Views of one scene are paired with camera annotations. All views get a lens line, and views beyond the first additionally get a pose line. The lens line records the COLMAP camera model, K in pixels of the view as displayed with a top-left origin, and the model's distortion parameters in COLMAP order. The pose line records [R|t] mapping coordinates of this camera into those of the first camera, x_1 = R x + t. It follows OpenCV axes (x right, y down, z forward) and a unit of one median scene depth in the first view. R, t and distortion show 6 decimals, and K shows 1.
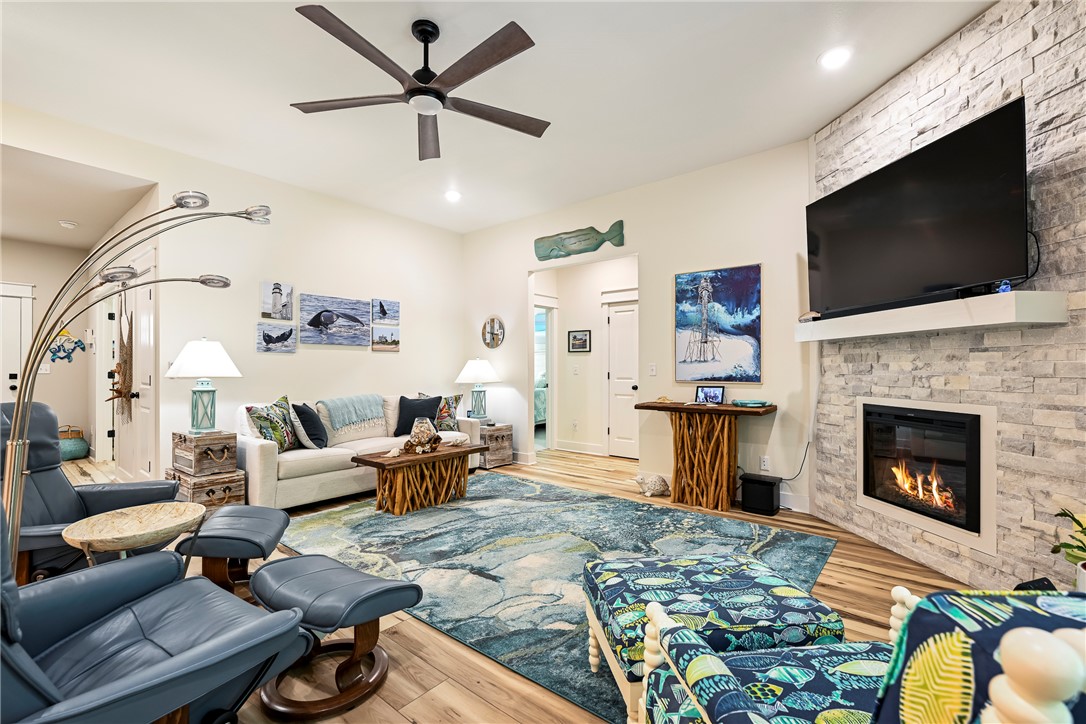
lens RADIAL K [[477.1, 0, 545.8], [0, 477.1, 369.1], [0, 0, 1]] dist [0.000680, 0.000177]
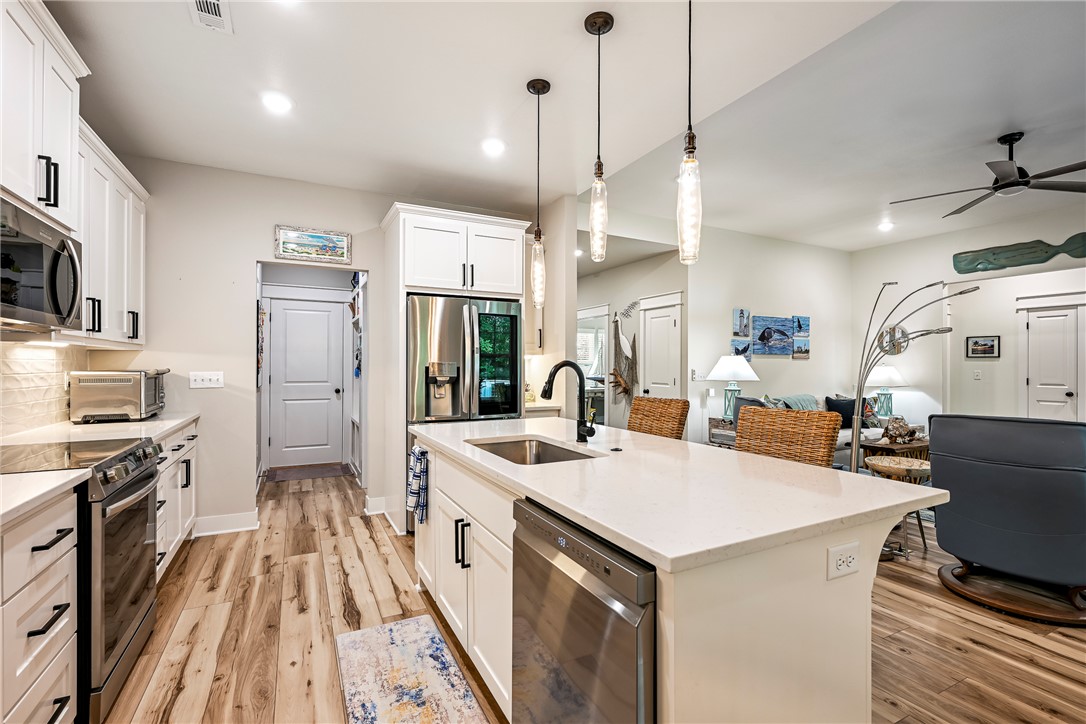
lens RADIAL K [[497.6, 0, 547.4], [0, 497.6, 364.2], [0, 0, 1]] dist [0.012076, -0.000026]
pose [[0.919881, 0.000419, -0.392197, -0.572651], [-0.003253, 0.999973, -0.006561, -0.017970], [0.392183, 0.007311, 0.919858, -0.544034]]
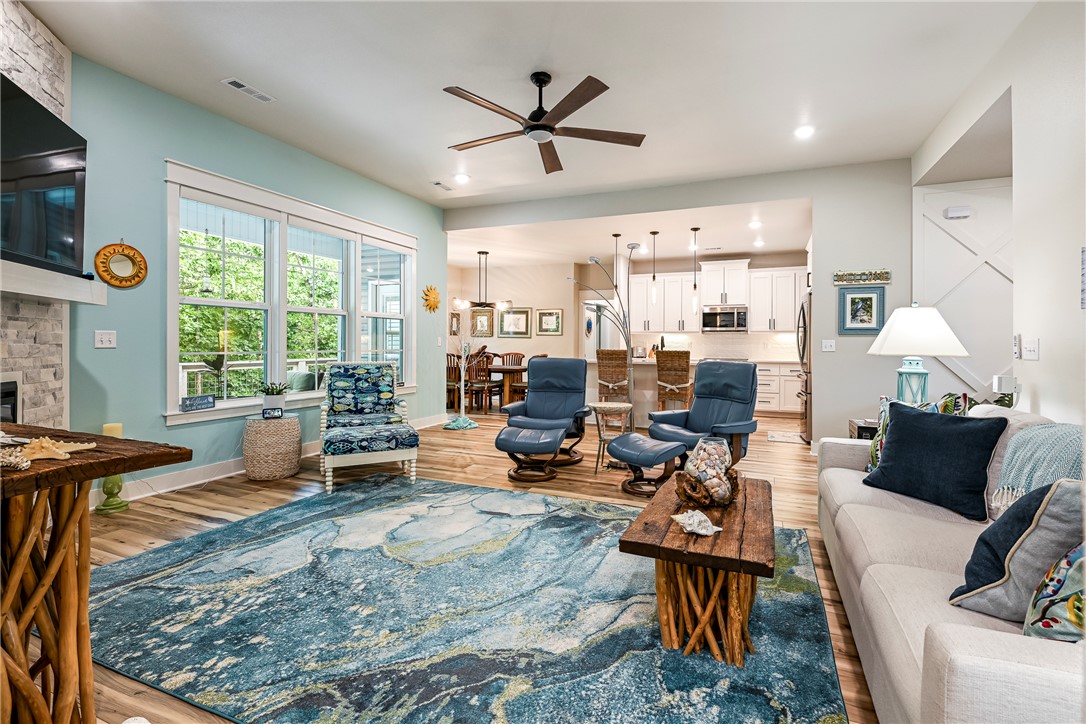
lens RADIAL K [[485.3, 0, 558.7], [0, 485.3, 344.5], [0, 0, 1]] dist [0.000888, 0.000035]
pose [[-0.957358, -0.006709, -0.288828, 0.046715], [-0.007700, 0.999968, 0.002293, 0.002729], [0.288803, 0.004419, -0.957378, 1.438042]]
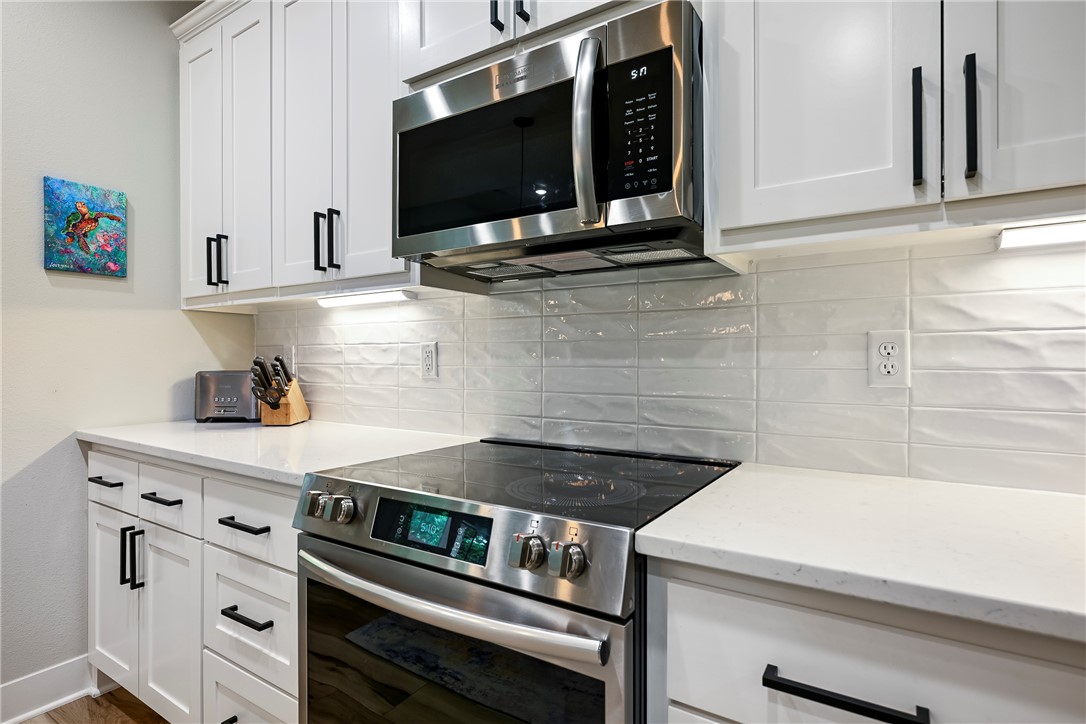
lens RADIAL K [[553.5, 0, 543.0], [0, 553.5, 362.0], [0, 0, 1]] dist [-0.000946, -0.000280]
pose [[-0.992100, 0.000094, -0.125448, -1.180448], [-0.000687, 0.999981, 0.006181, 0.005162], [0.125447, 0.006218, -0.992081, -0.016269]]
